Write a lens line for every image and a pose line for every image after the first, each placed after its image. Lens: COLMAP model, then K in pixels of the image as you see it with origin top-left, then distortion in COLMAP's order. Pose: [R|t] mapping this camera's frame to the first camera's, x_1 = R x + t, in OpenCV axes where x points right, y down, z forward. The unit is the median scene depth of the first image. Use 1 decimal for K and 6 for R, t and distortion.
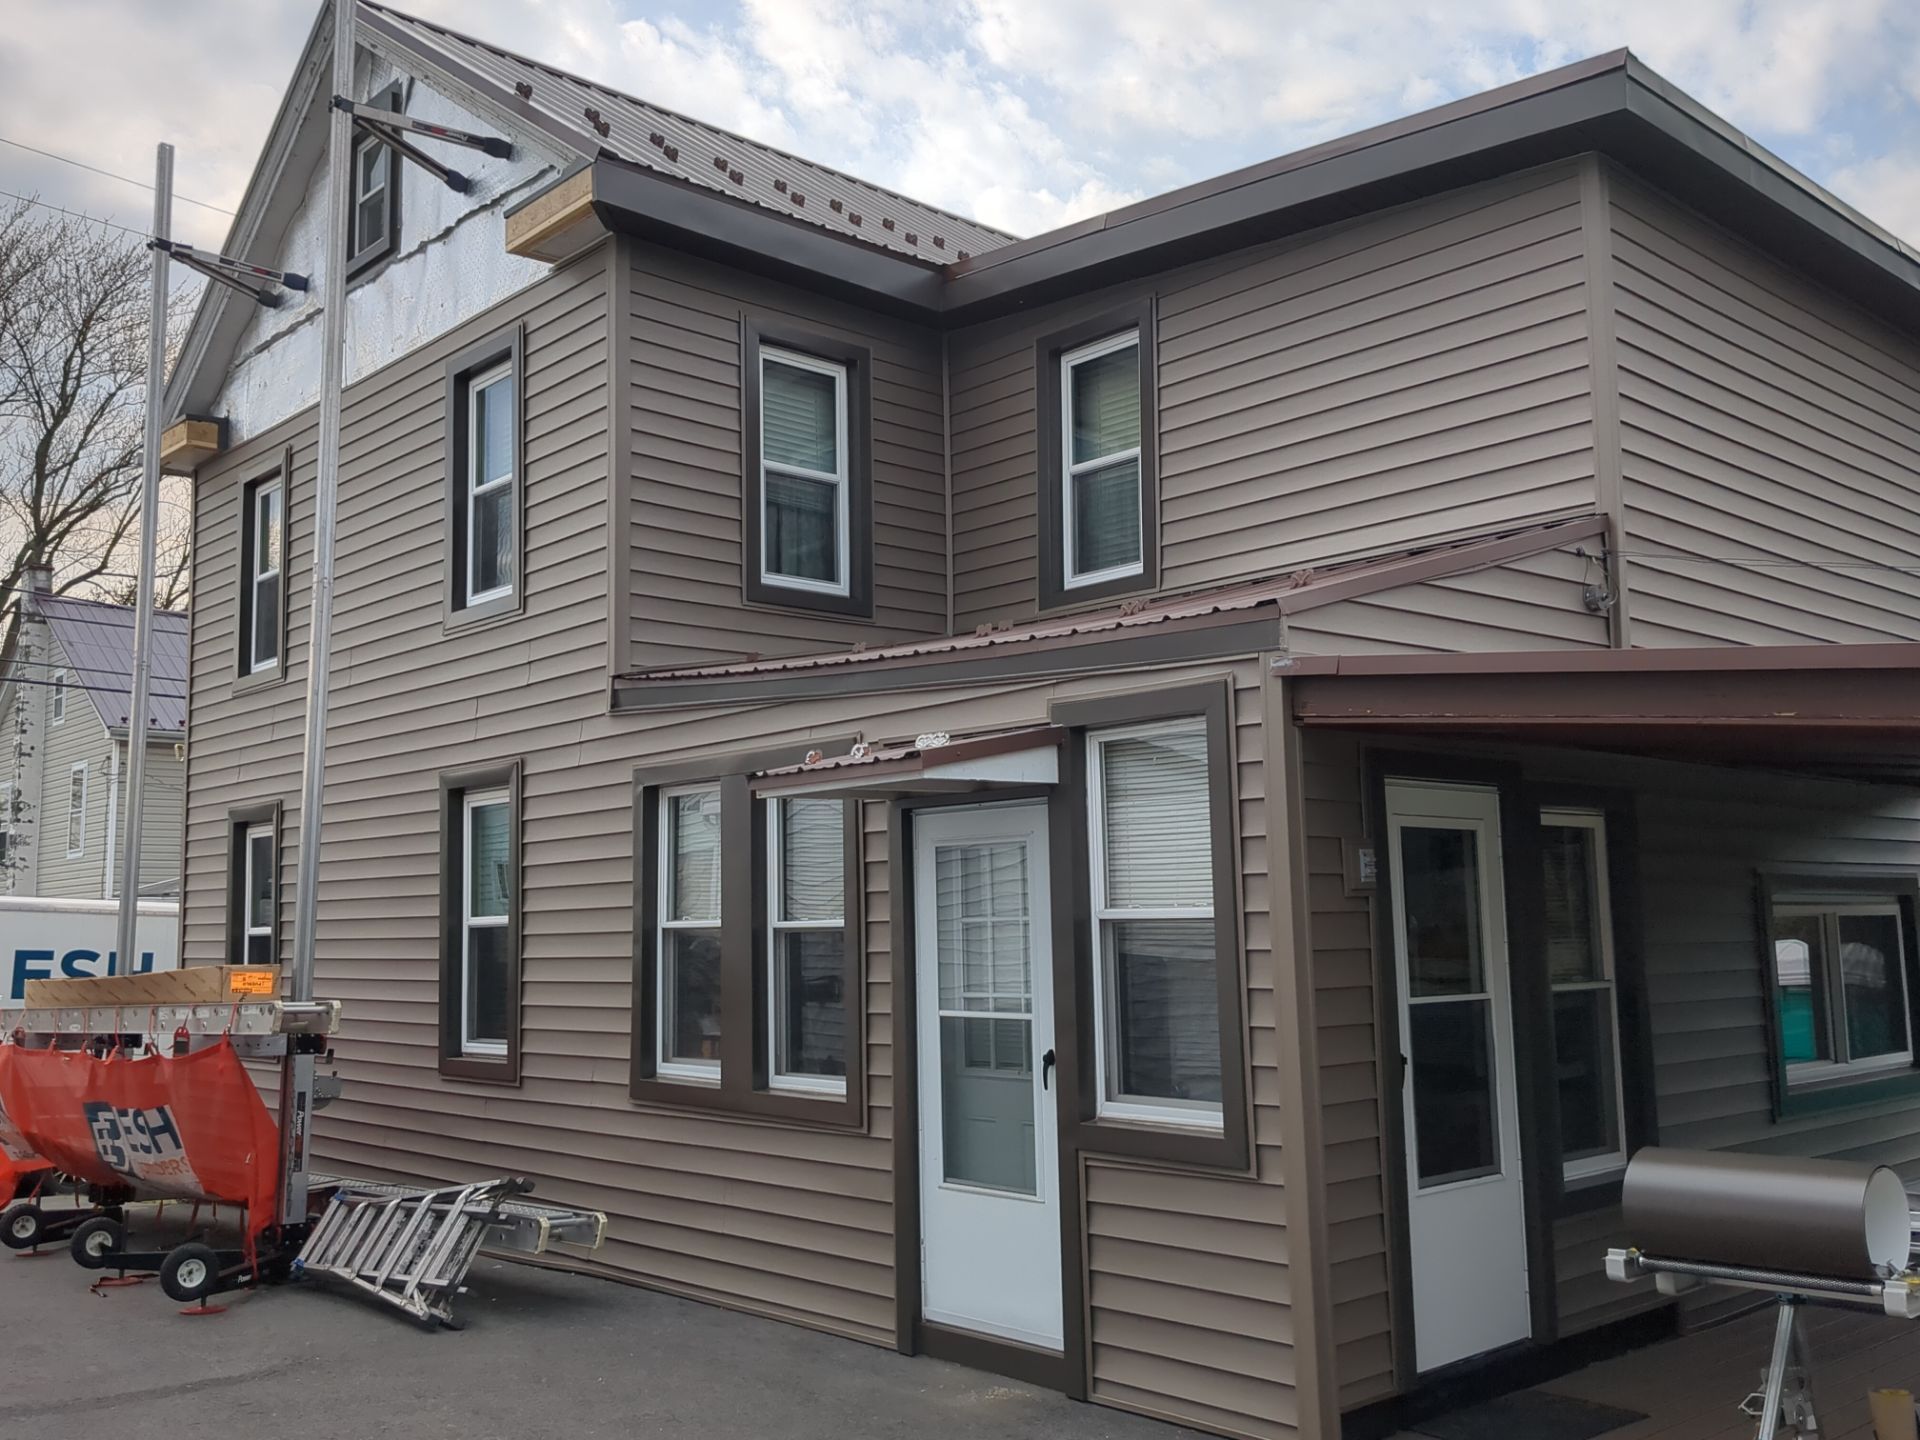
lens RADIAL K [[1731.2, 0, 960.0], [0, 1731.2, 720.0], [0, 0, 1]] dist [0.114394, -0.297065]
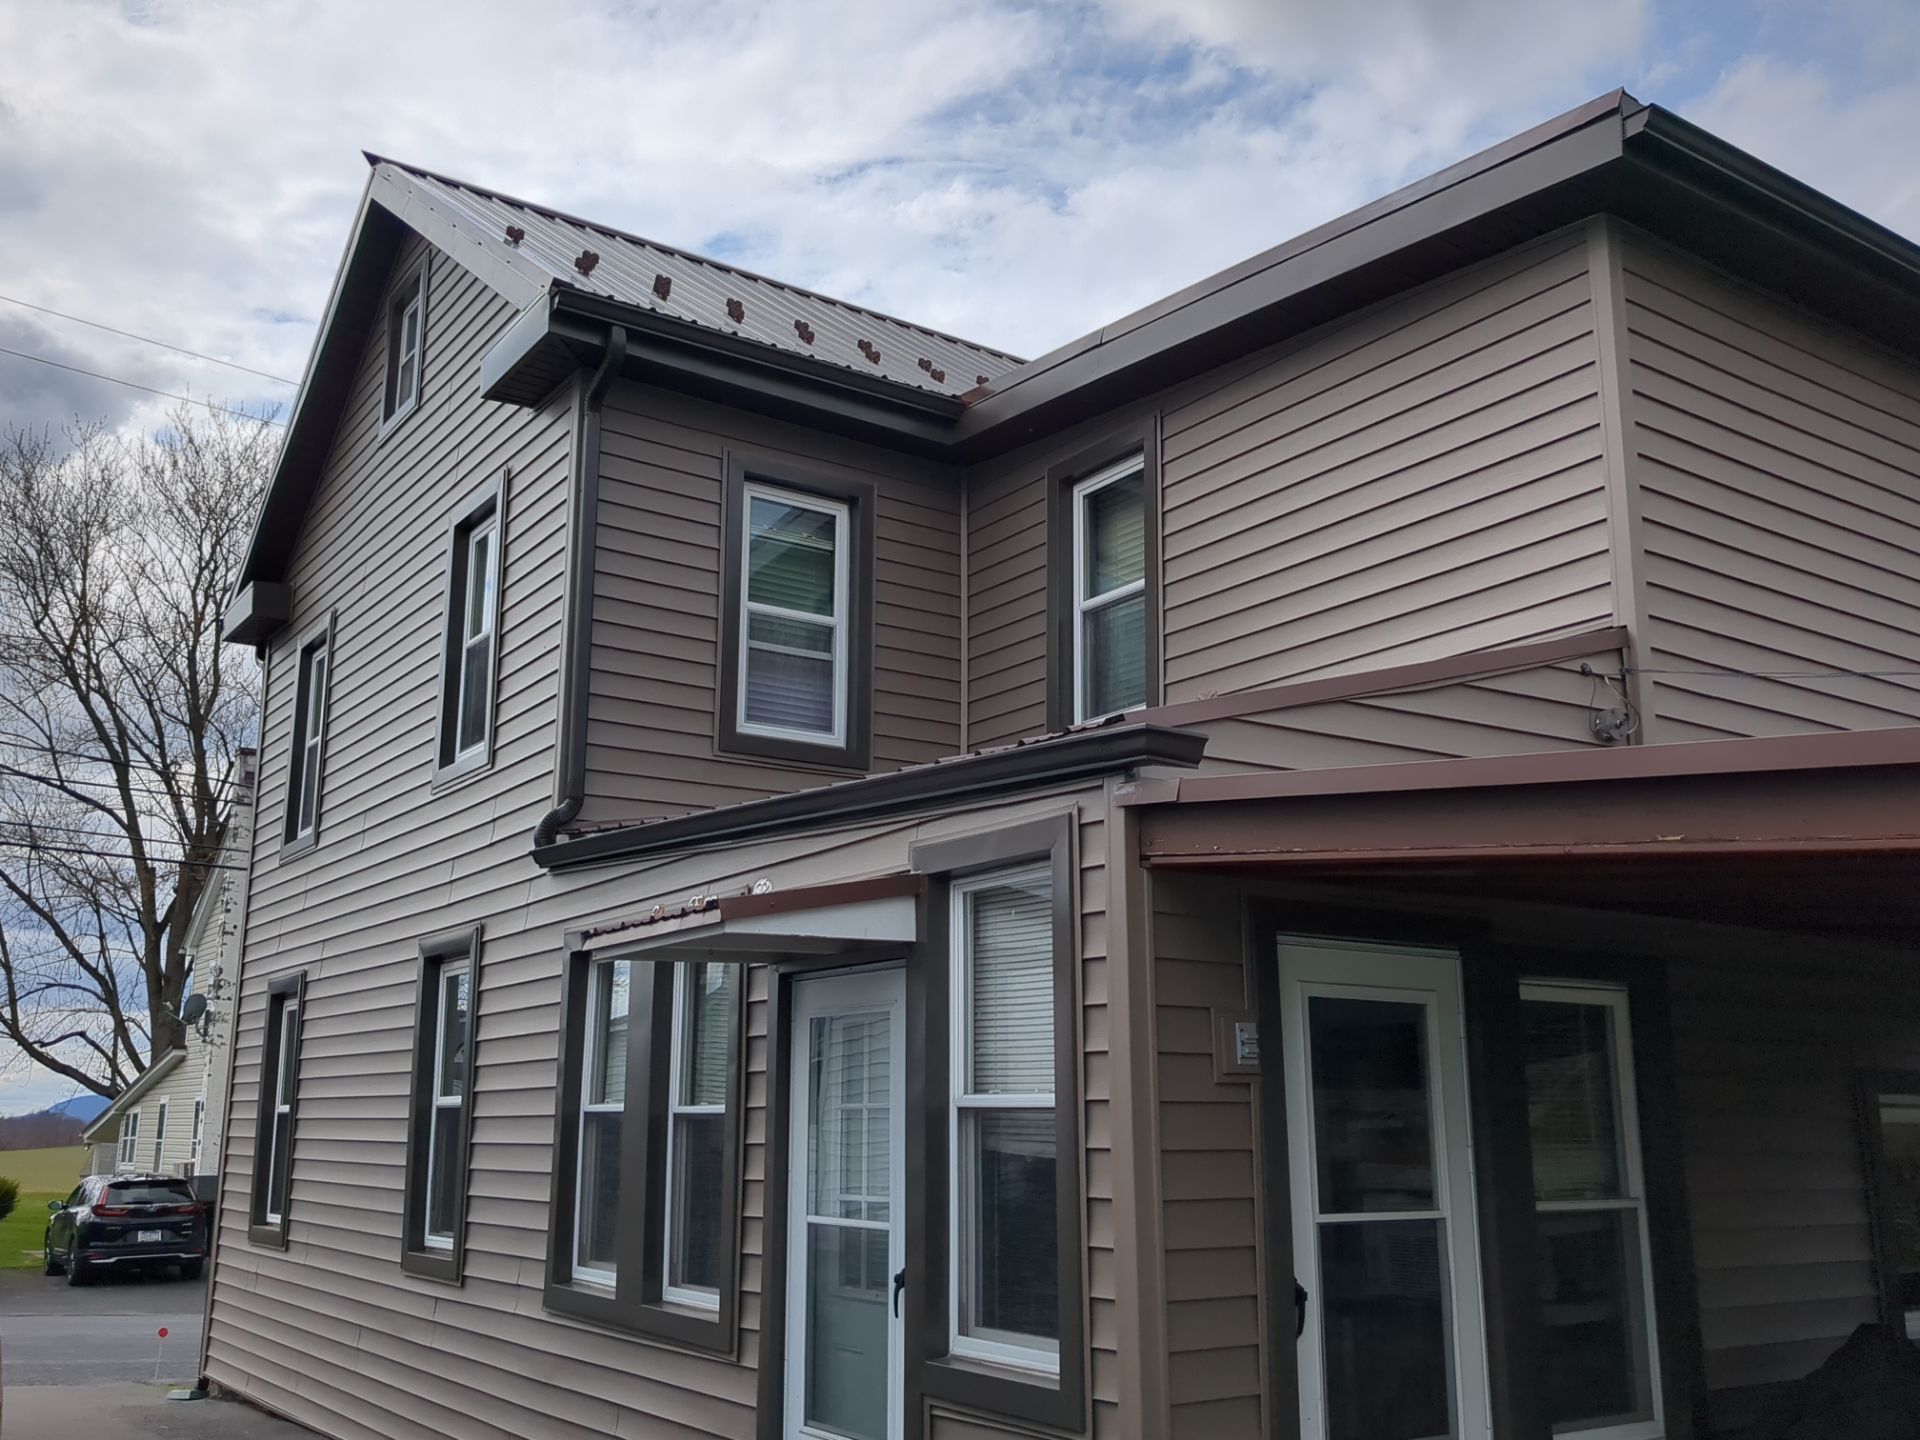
lens RADIAL K [[1731.2, 0, 960.0], [0, 1731.2, 720.0], [0, 0, 1]] dist [0.114394, -0.297065]
pose [[0.990343, -0.011967, -0.138120, 0.146809], [-0.002868, 0.994286, -0.106709, 0.014417], [0.138608, 0.106074, 0.984650, 0.119502]]
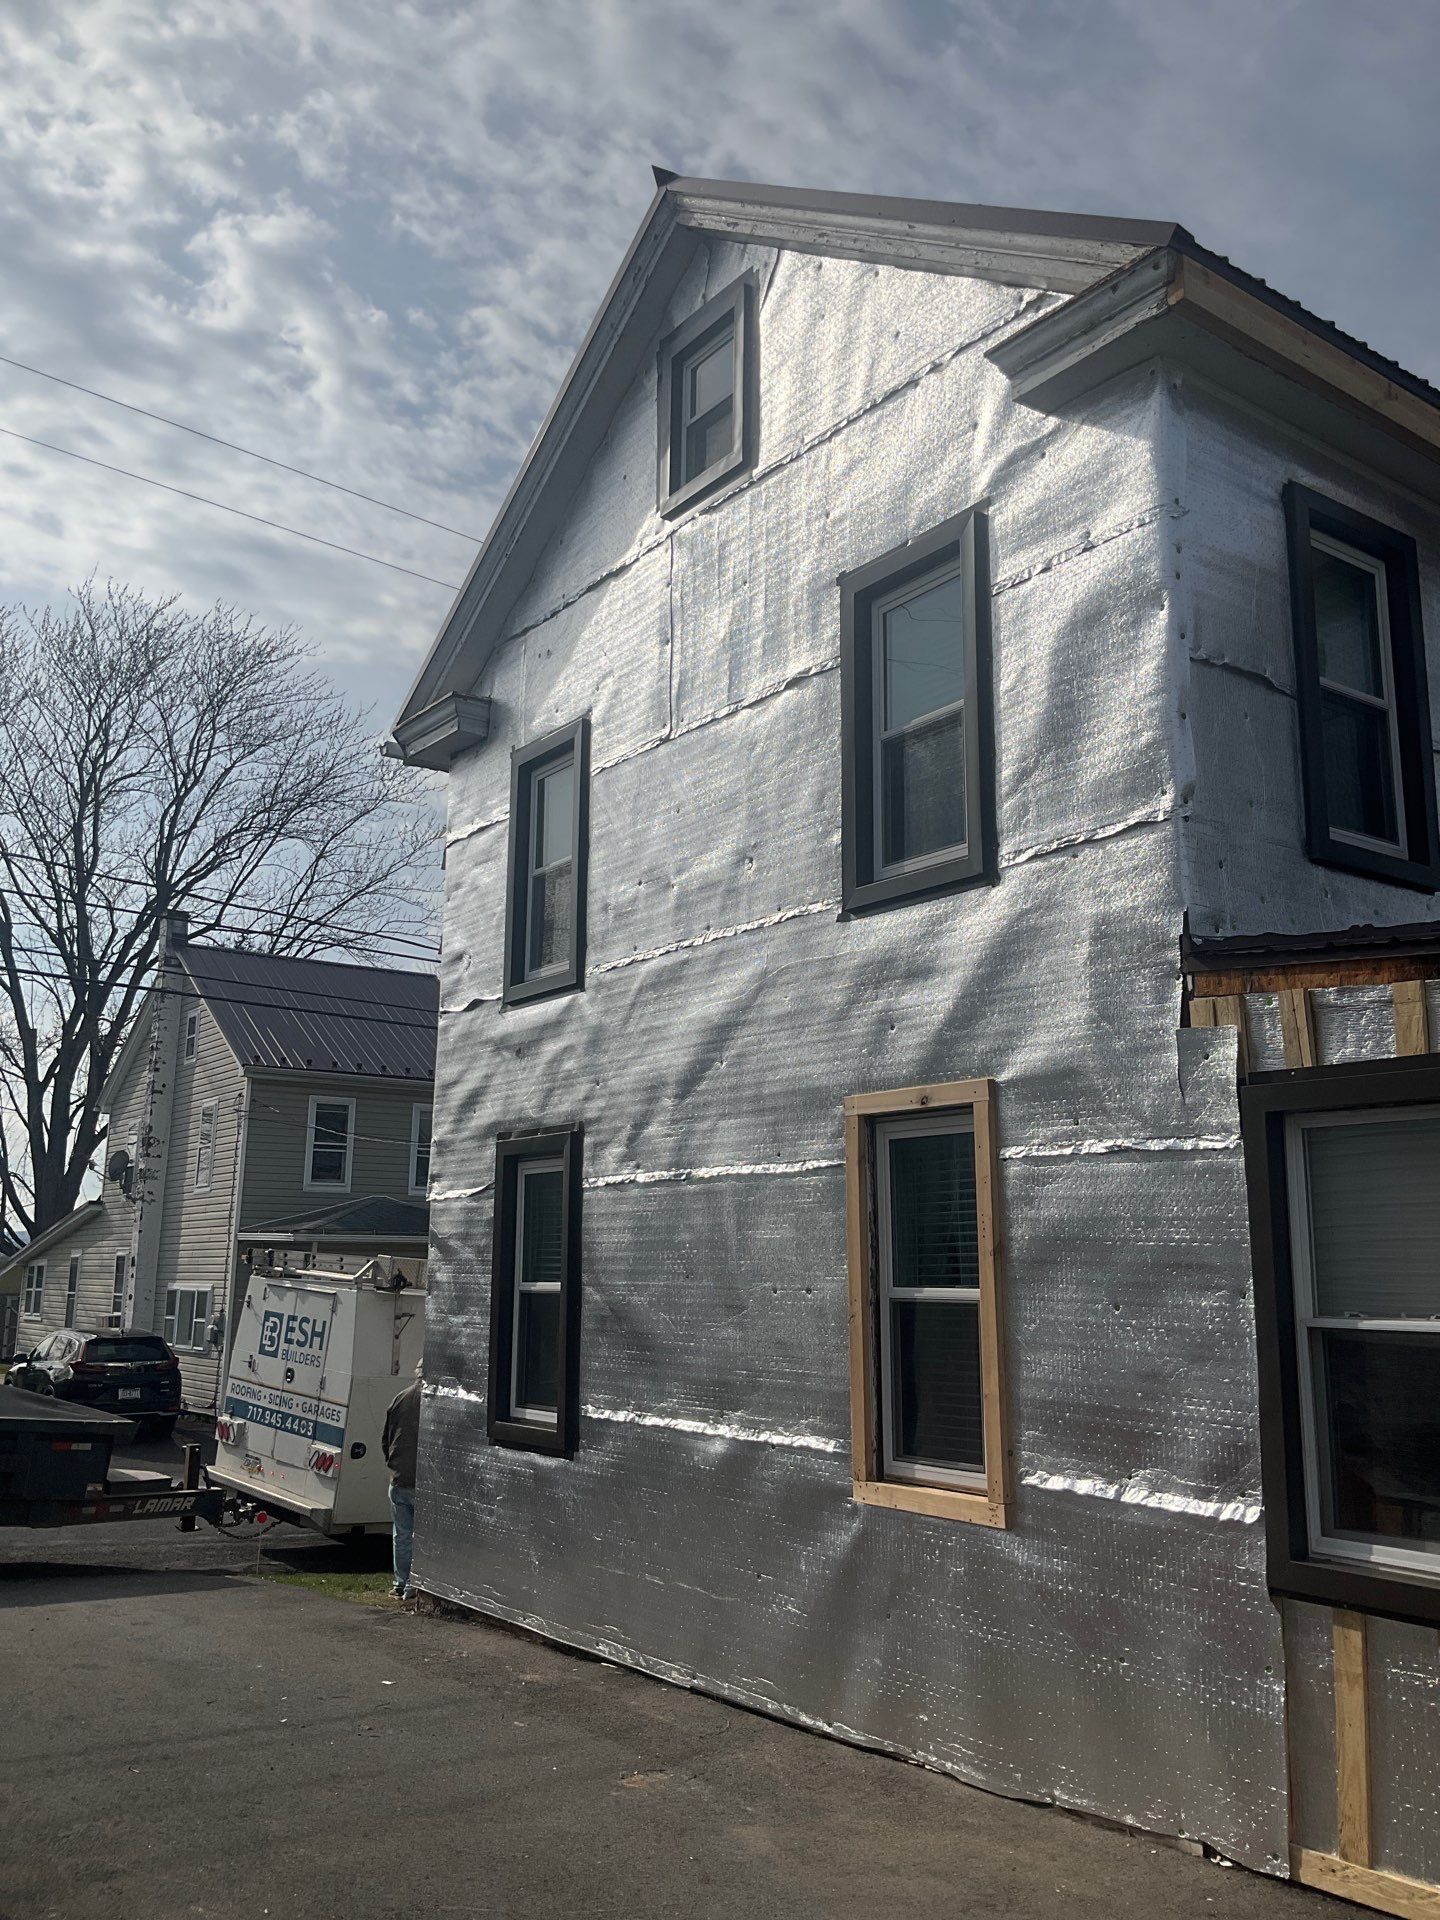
lens RADIAL K [[1583.6, 0, 720.0], [0, 1583.6, 960.0], [0, 0, 1]] dist [0.099948, -0.185293]
pose [[0.991586, 0.006505, -0.129287, -0.311575], [-0.016333, 0.997042, -0.075101, 0.029398], [0.128416, 0.076581, 0.988759, 0.352590]]
